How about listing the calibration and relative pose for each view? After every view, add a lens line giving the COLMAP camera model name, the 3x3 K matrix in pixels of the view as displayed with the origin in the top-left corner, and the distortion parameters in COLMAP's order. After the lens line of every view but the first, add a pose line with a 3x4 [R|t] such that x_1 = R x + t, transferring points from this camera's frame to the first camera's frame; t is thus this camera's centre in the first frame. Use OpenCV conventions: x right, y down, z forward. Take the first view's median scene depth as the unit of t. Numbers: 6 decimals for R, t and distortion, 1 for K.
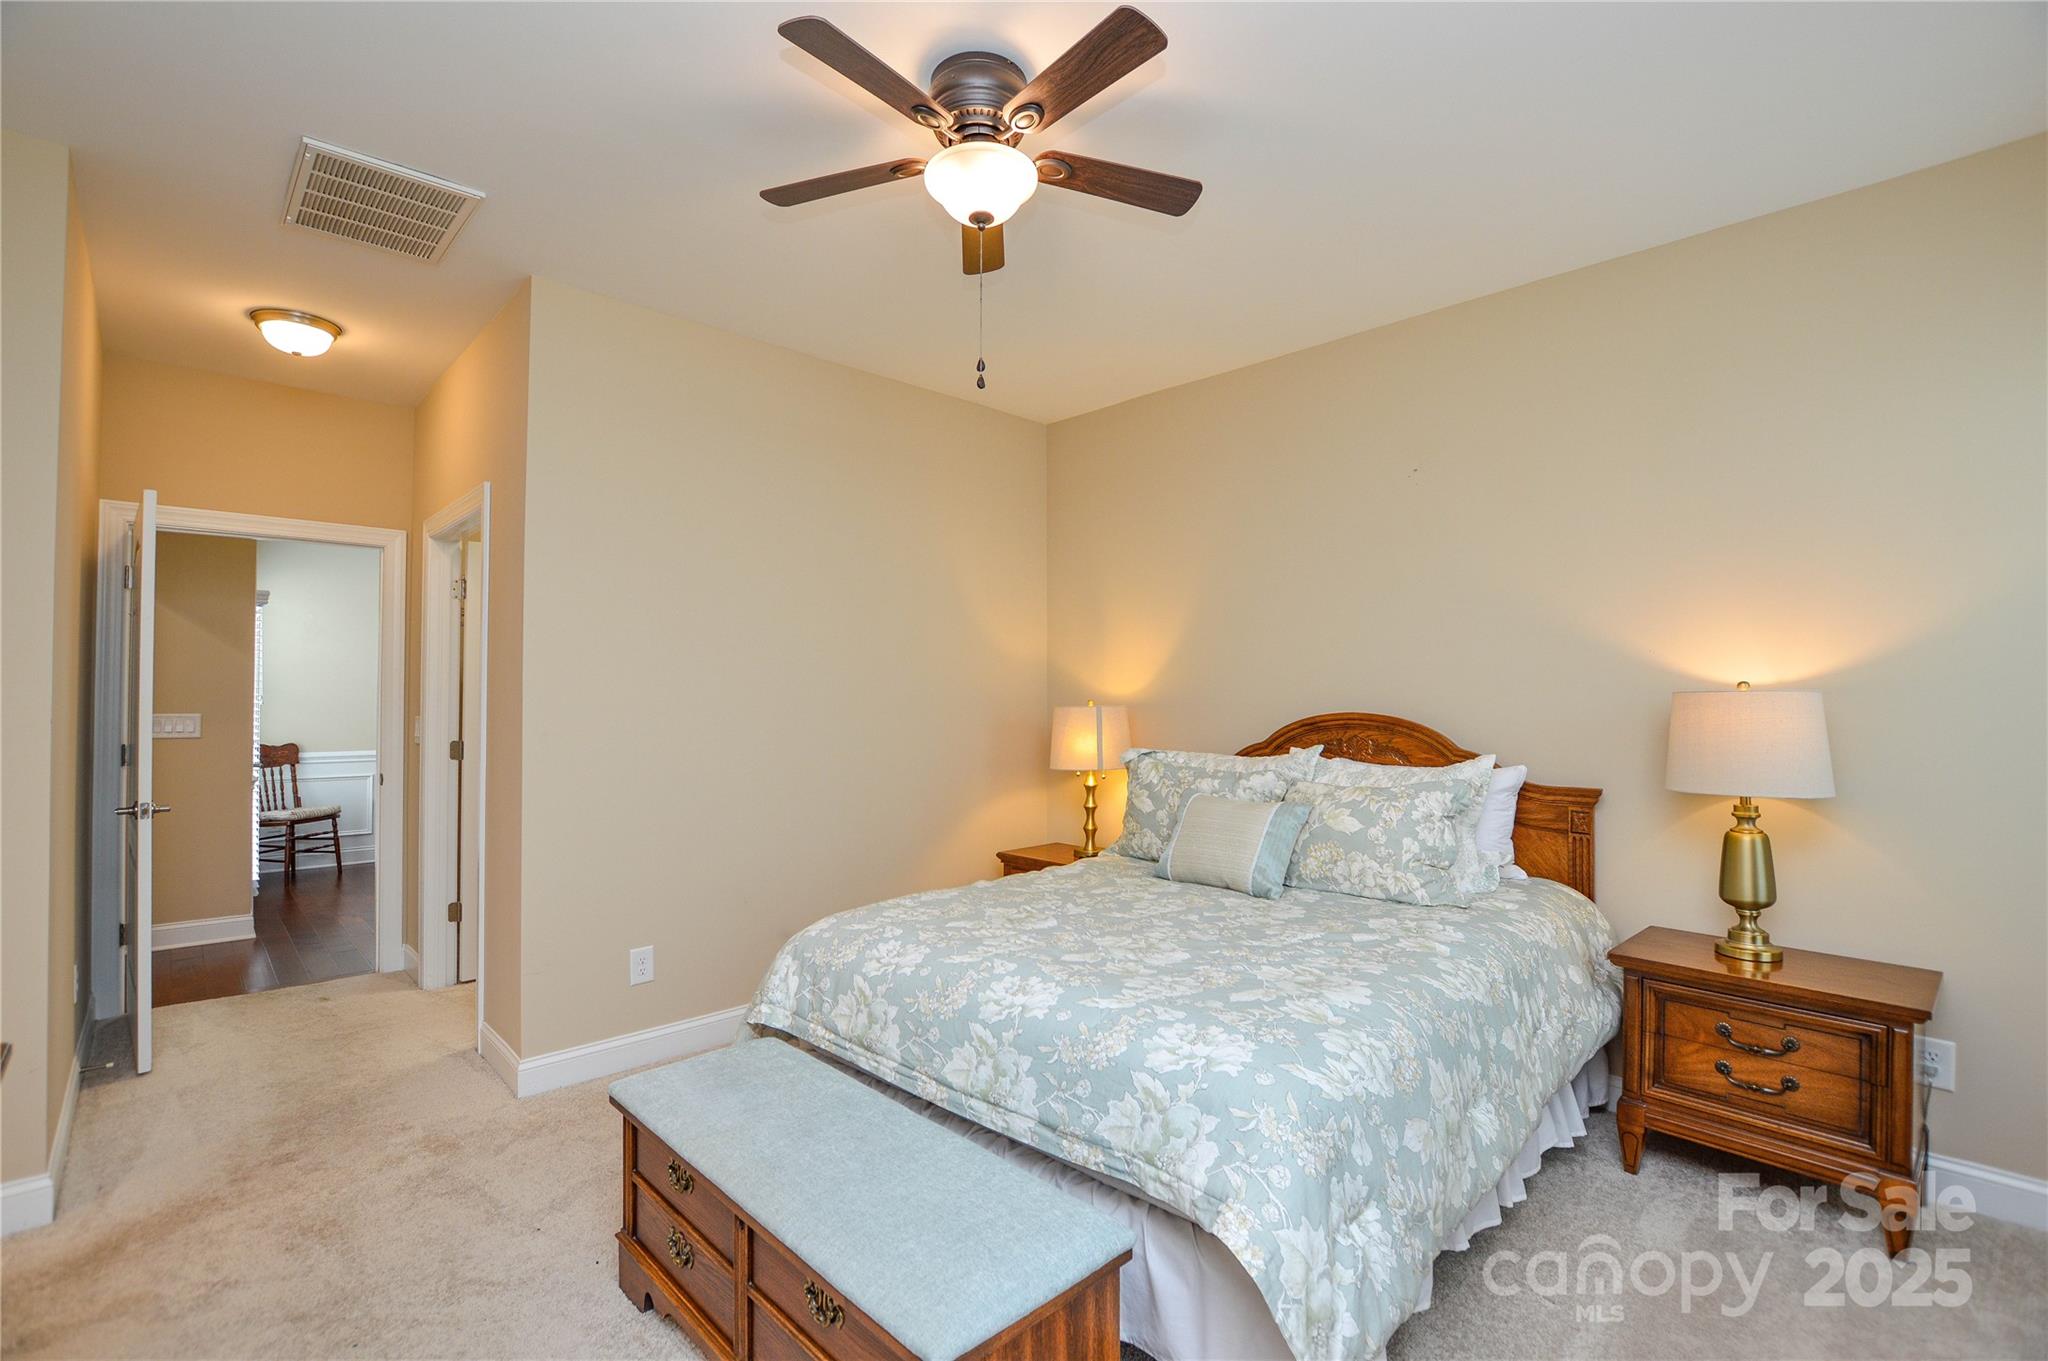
lens RADIAL K [[926.3, 0, 1027.0], [0, 926.3, 676.9], [0, 0, 1]] dist [-0.023869, 0.001011]
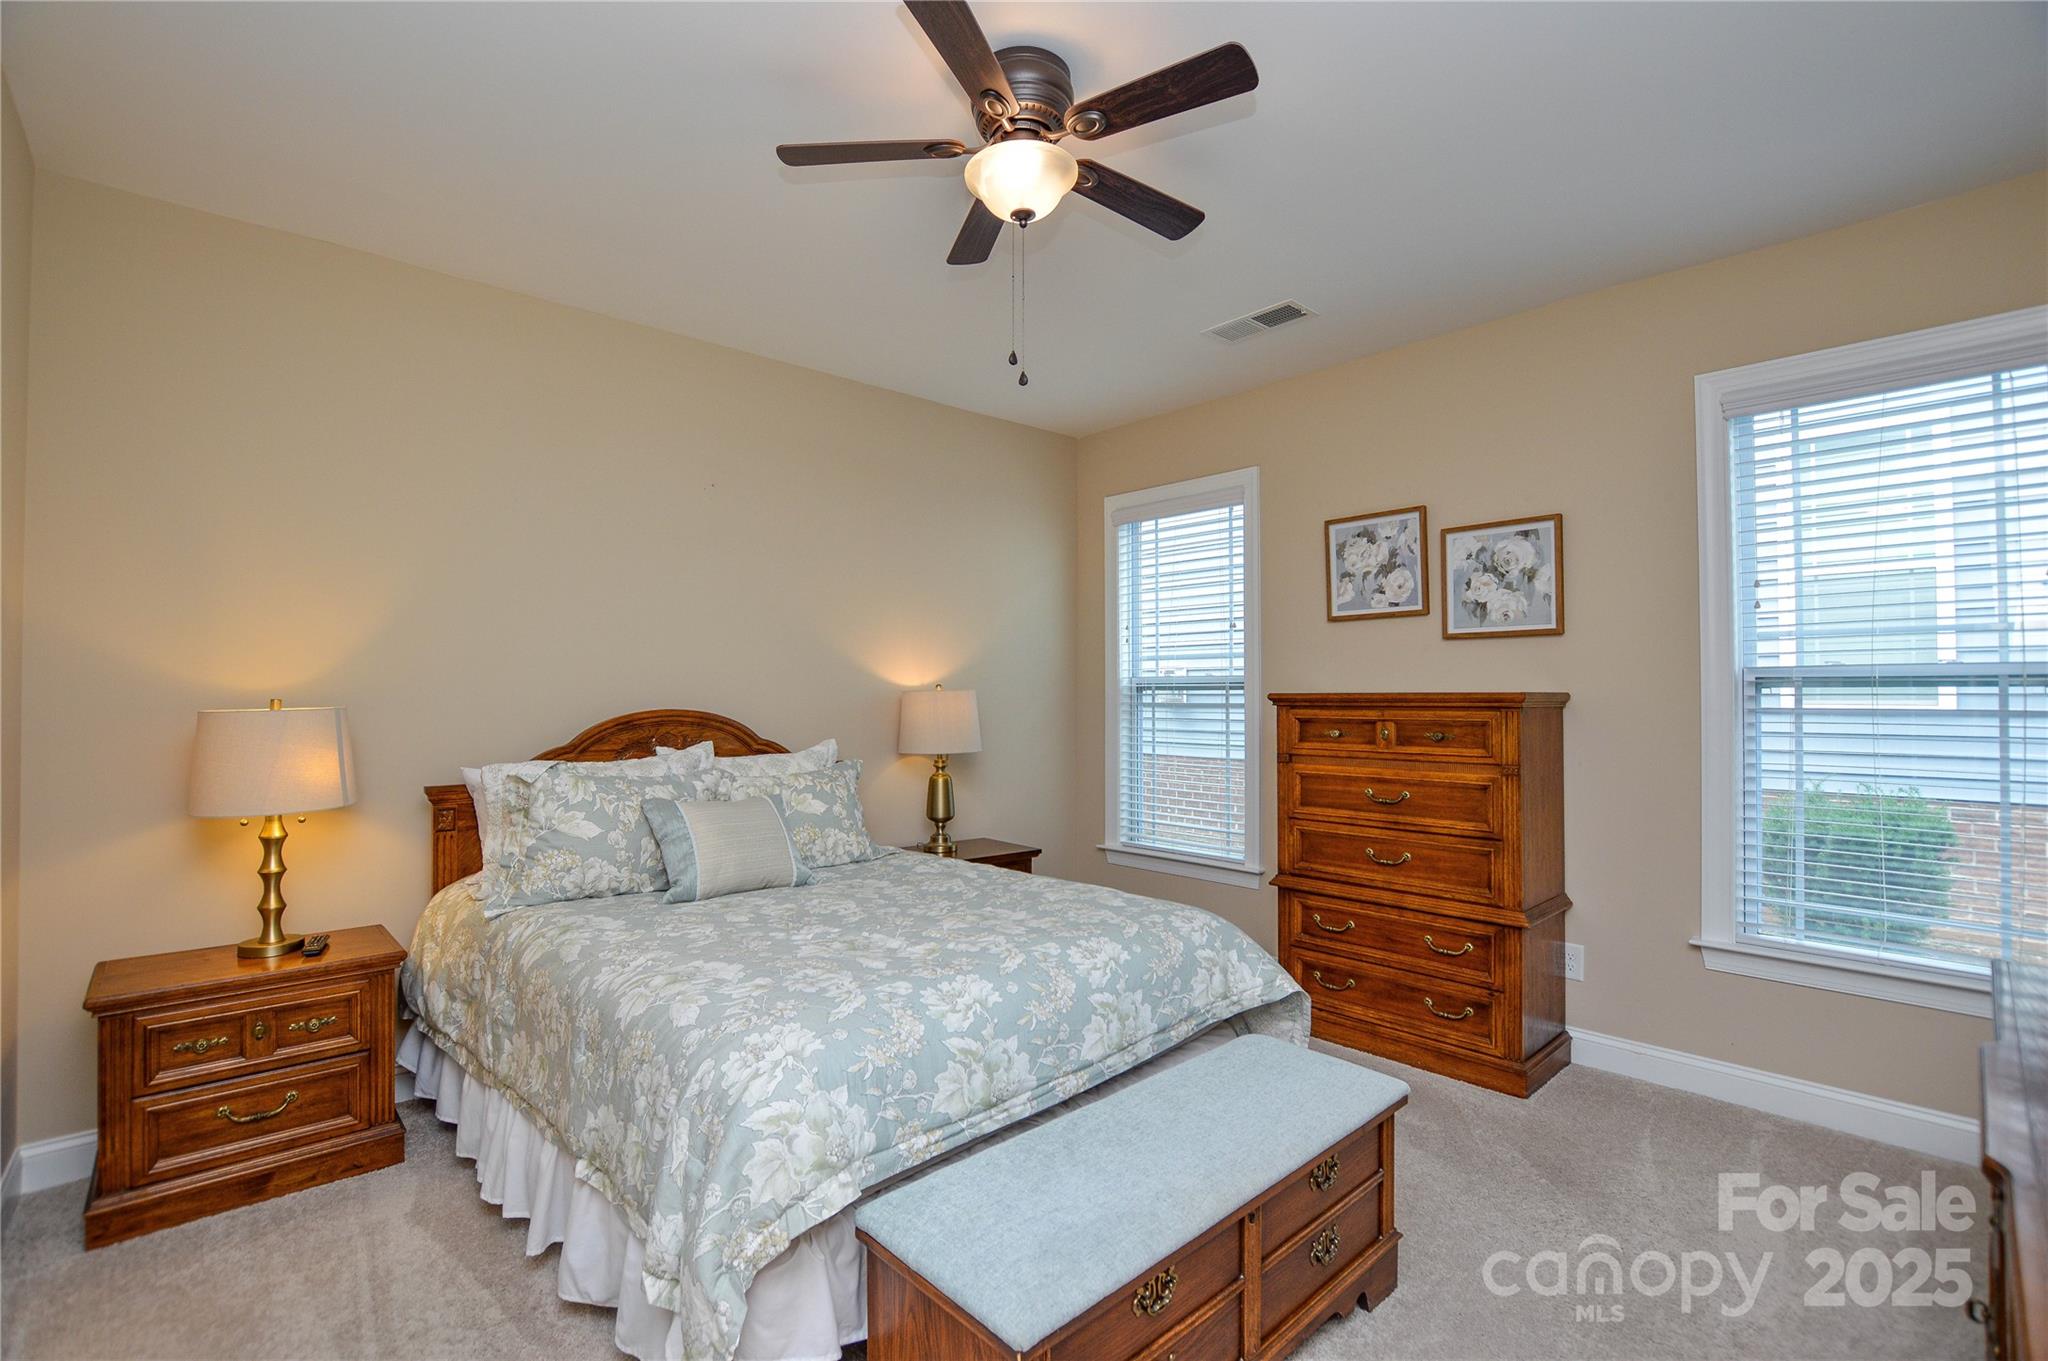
lens RADIAL K [[926.3, 0, 1027.0], [0, 926.3, 676.9], [0, 0, 1]] dist [-0.023869, 0.001011]
pose [[0.006052, 0.018562, 0.999809, -0.895311], [-0.022896, 0.999568, -0.018419, 0.018789], [-0.999720, -0.022780, 0.006474, 0.842572]]
